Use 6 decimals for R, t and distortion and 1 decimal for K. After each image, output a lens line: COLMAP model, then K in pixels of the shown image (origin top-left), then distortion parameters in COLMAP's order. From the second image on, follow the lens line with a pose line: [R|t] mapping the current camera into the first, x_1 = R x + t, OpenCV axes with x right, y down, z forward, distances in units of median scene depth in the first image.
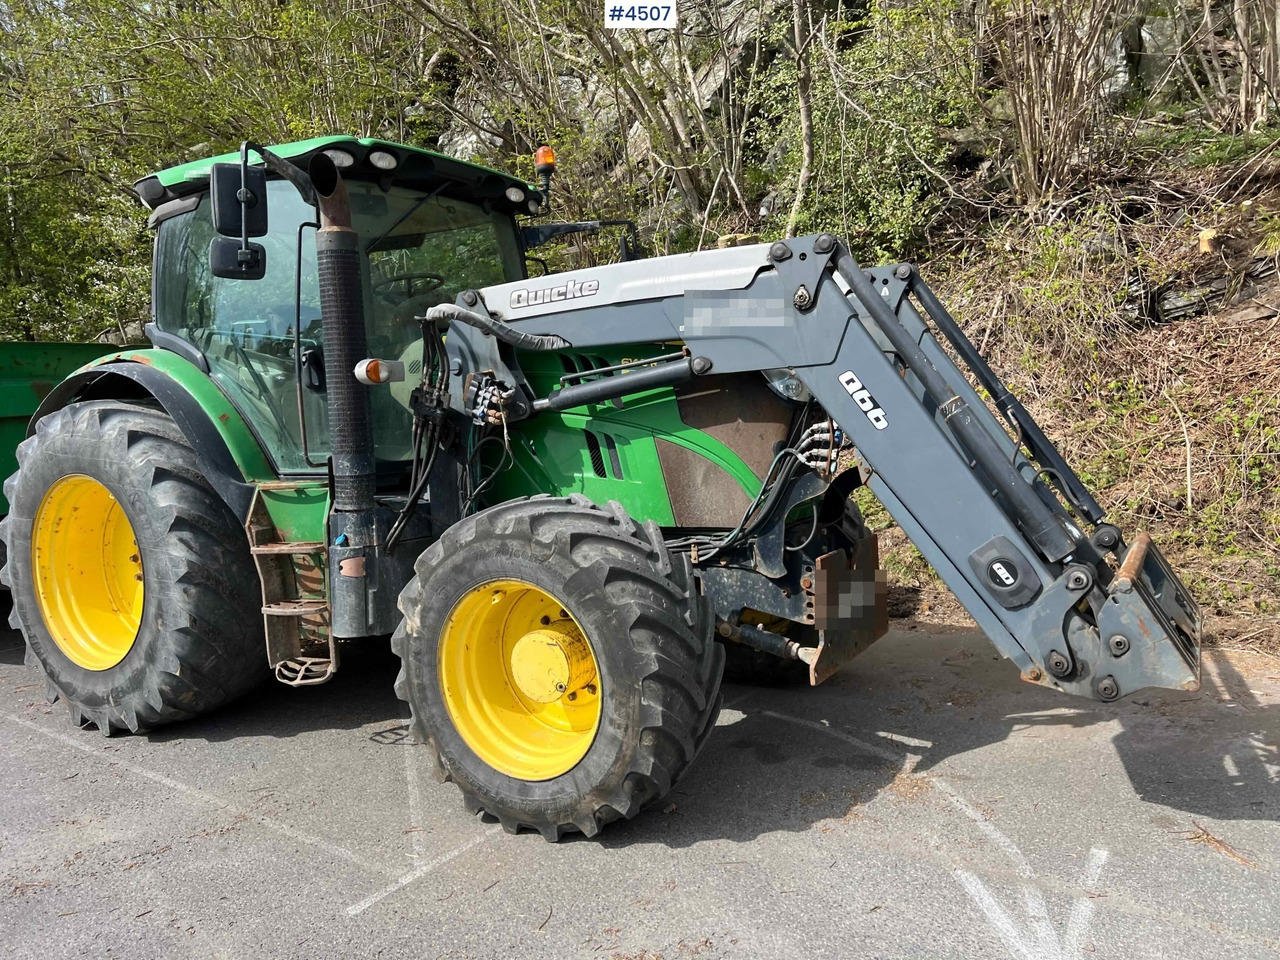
lens RADIAL K [[950.7, 0, 643.9], [0, 950.7, 459.3], [0, 0, 1]] dist [0.064084, -0.070168]
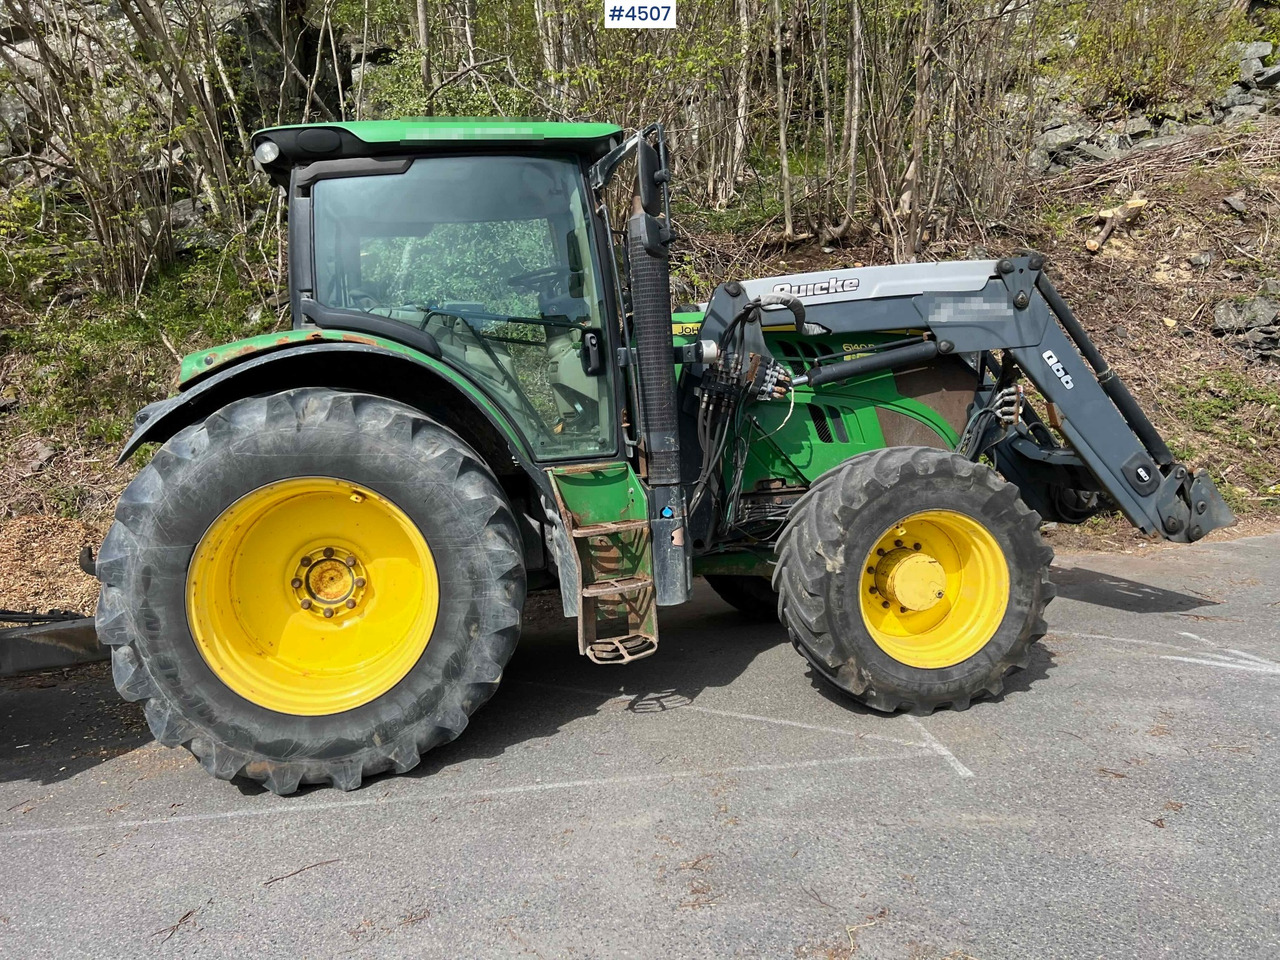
lens RADIAL K [[950.0, 0, 639.0], [0, 950.0, 474.3], [0, 0, 1]] dist [0.068158, -0.084827]
pose [[0.769601, -0.061613, 0.635545, -1.022711], [0.076695, 0.997047, 0.003785, 0.036841], [-0.633902, 0.045830, 0.772054, 0.221177]]
